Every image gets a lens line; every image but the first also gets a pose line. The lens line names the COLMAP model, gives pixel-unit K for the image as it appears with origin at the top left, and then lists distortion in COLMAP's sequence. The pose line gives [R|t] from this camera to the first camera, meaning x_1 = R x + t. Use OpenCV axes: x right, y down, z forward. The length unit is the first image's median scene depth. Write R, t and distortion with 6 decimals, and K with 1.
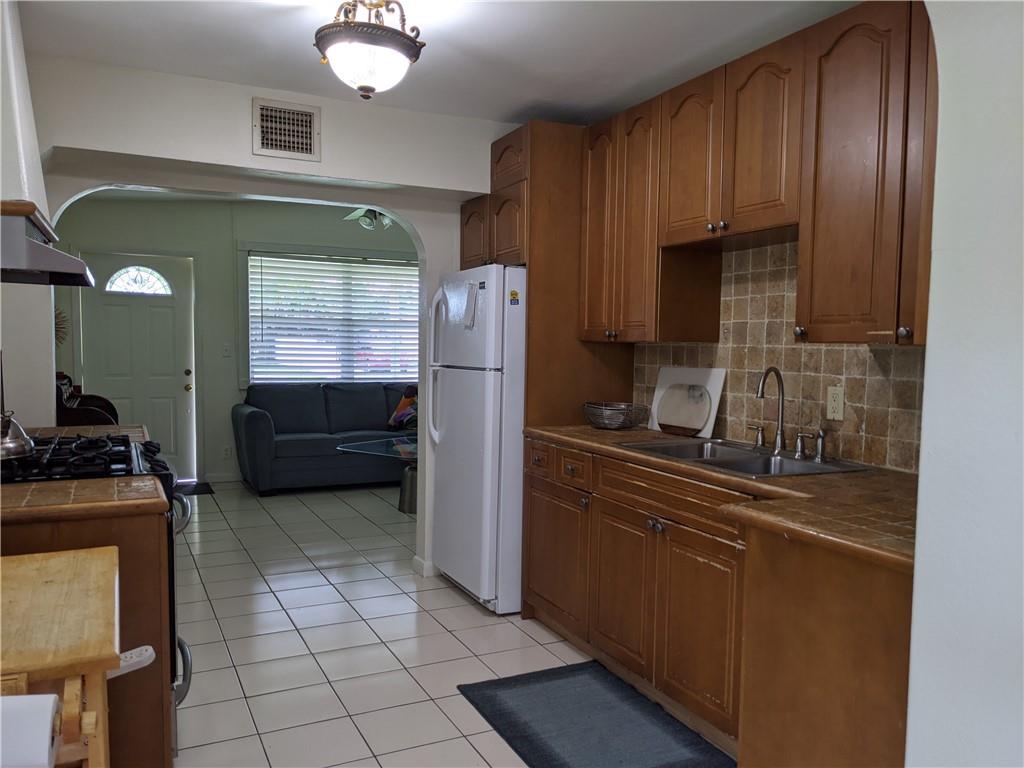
lens RADIAL K [[816.2, 0, 512.3], [0, 816.2, 393.8], [0, 0, 1]] dist [0.065015, -0.111670]
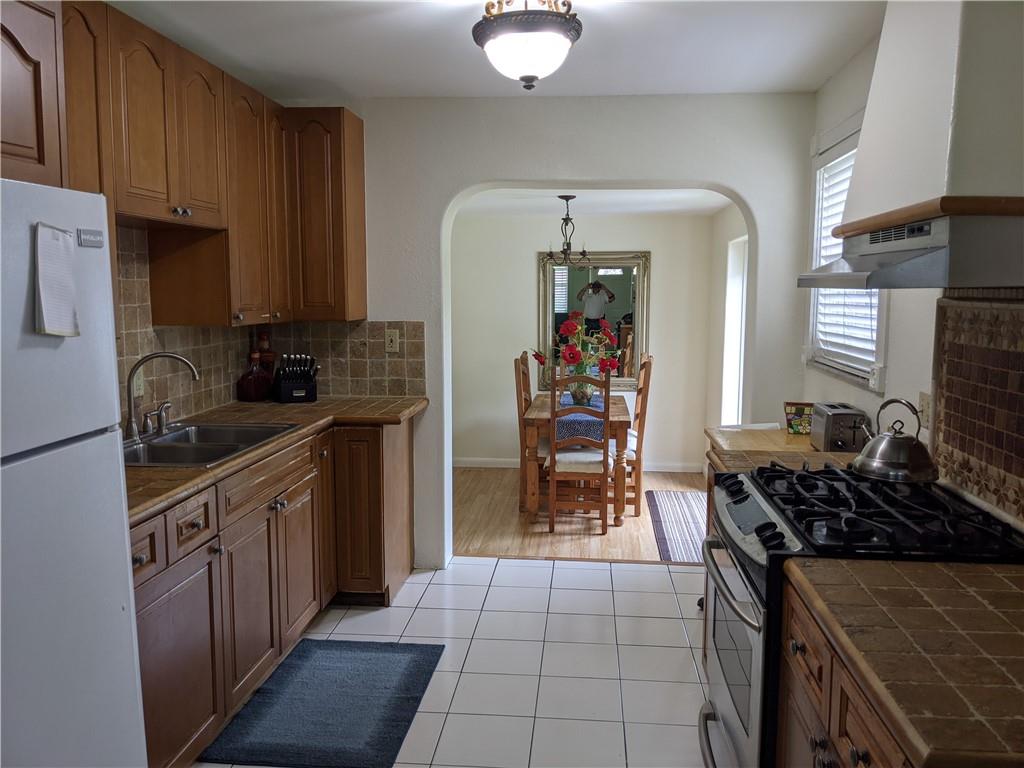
lens RADIAL K [[816.2, 0, 529.2], [0, 816.2, 379.3], [0, 0, 1]] dist [0.065015, -0.111670]
pose [[-0.865570, -0.076041, 0.494981, -0.595757], [0.014831, 0.984079, 0.177113, -0.176570], [-0.500569, 0.160645, -0.850661, 1.662397]]
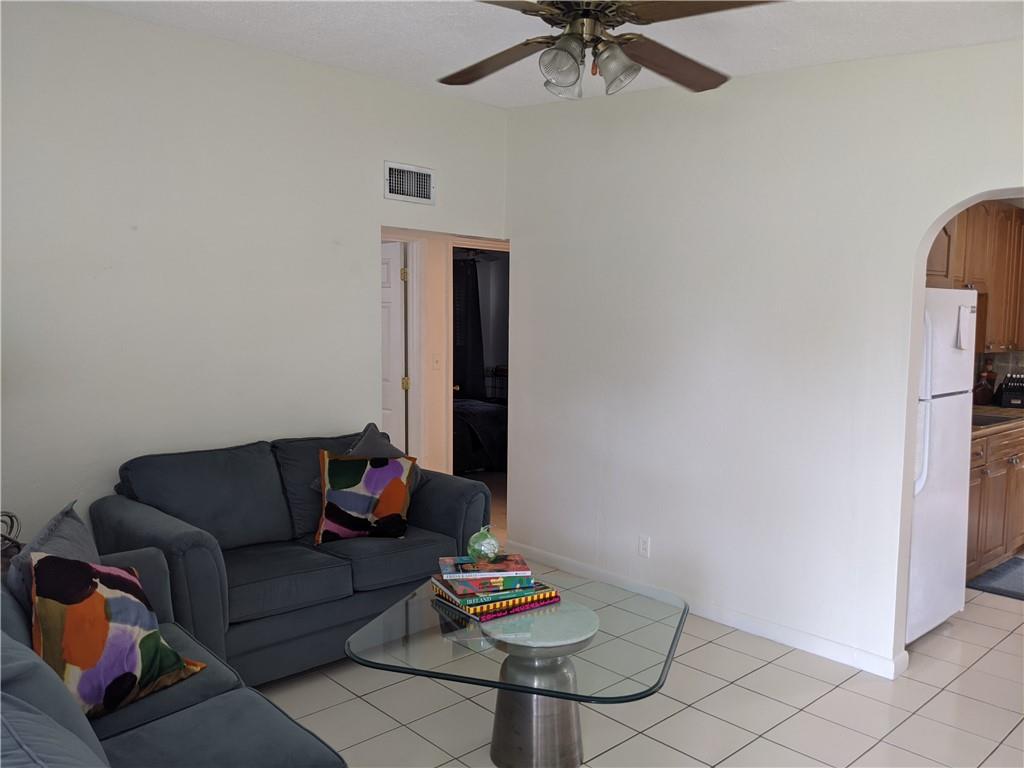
lens RADIAL K [[816.2, 0, 501.1], [0, 816.2, 397.2], [0, 0, 1]] dist [0.065015, -0.111670]
pose [[-0.288408, -0.107827, 0.951417, -1.127261], [0.051706, 0.990435, 0.127923, -0.247170], [-0.956110, 0.086088, -0.280074, 2.450879]]
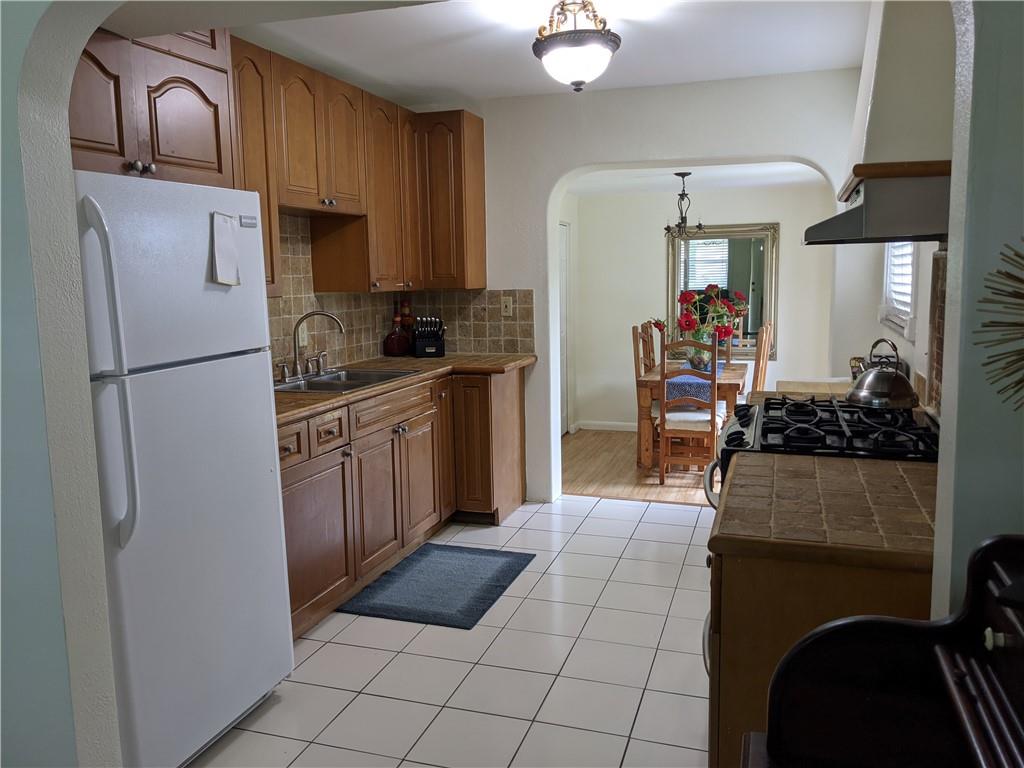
lens RADIAL K [[816.2, 0, 507.0], [0, 816.2, 380.8], [0, 0, 1]] dist [0.065015, -0.111670]
pose [[-0.720188, -0.096657, 0.687013, -0.844984], [0.050817, 0.980238, 0.191182, -0.163449], [-0.691916, 0.172599, -0.701044, 1.758588]]
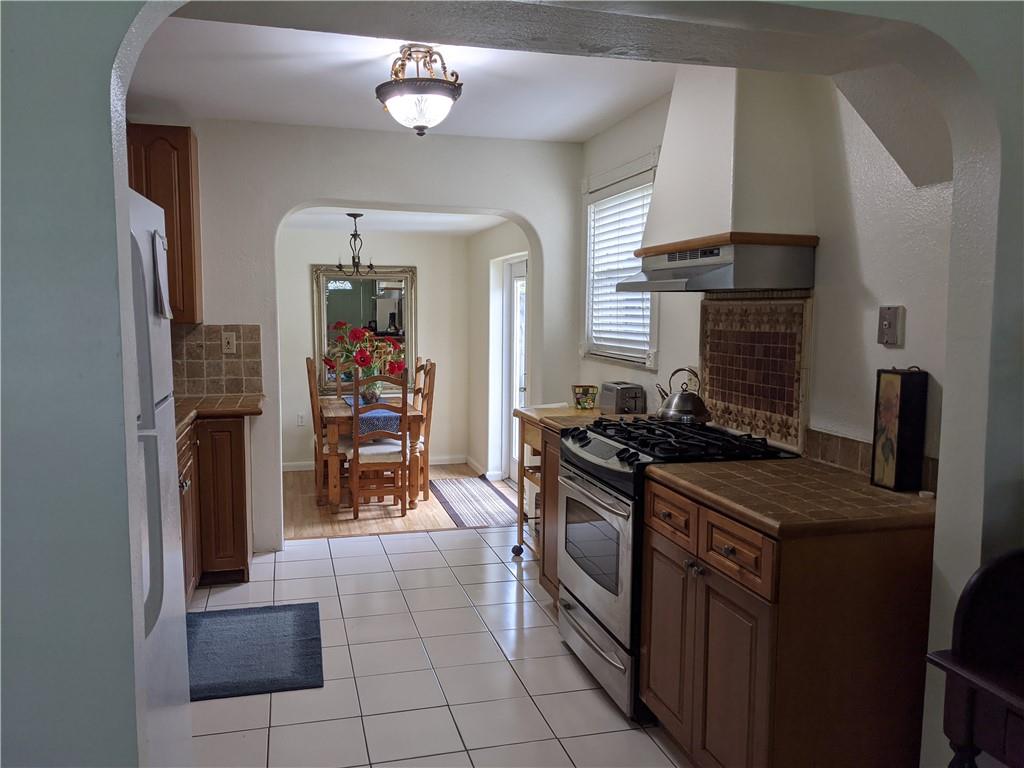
lens RADIAL K [[816.2, 0, 513.2], [0, 816.2, 390.5], [0, 0, 1]] dist [0.065015, -0.111670]
pose [[-0.983224, -0.041787, 0.177552, -0.481916], [-0.011025, 0.985240, 0.170824, -0.175442], [-0.182070, 0.166000, -0.969172, 1.980353]]
